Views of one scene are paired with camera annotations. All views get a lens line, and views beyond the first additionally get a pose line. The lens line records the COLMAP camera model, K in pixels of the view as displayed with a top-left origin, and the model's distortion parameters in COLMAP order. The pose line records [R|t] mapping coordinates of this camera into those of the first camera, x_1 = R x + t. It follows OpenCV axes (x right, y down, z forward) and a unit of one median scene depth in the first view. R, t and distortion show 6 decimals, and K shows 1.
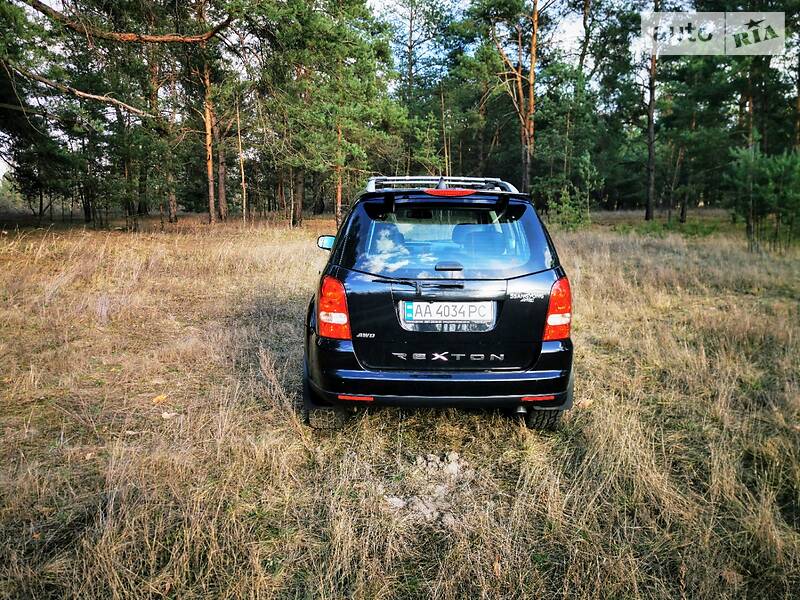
lens RADIAL K [[629.5, 0, 403.8], [0, 629.5, 275.8], [0, 0, 1]] dist [0.074978, -0.111142]
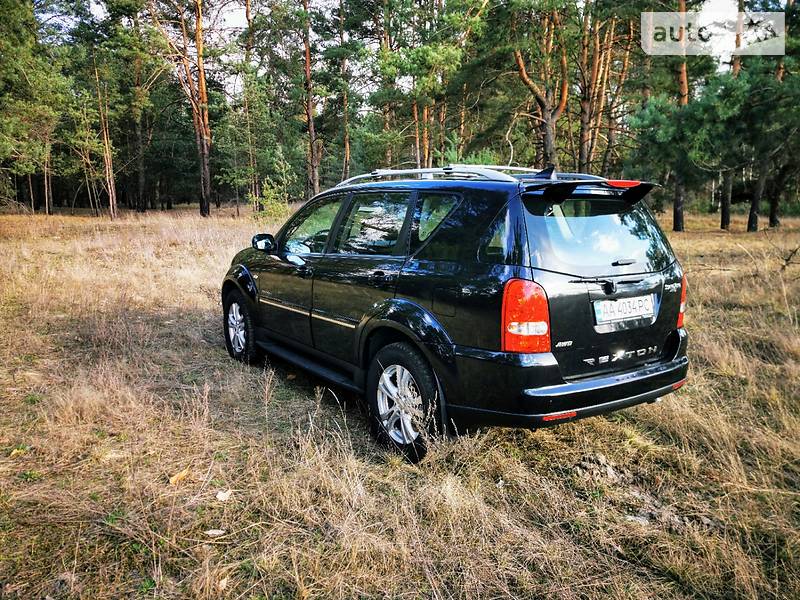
lens RADIAL K [[629.5, 0, 403.8], [0, 629.5, 275.8], [0, 0, 1]] dist [0.074978, -0.111142]
pose [[0.821893, -0.061512, 0.566311, -0.738568], [0.056990, 0.998044, 0.025697, -0.035932], [-0.566784, 0.011153, 0.823791, 0.395472]]
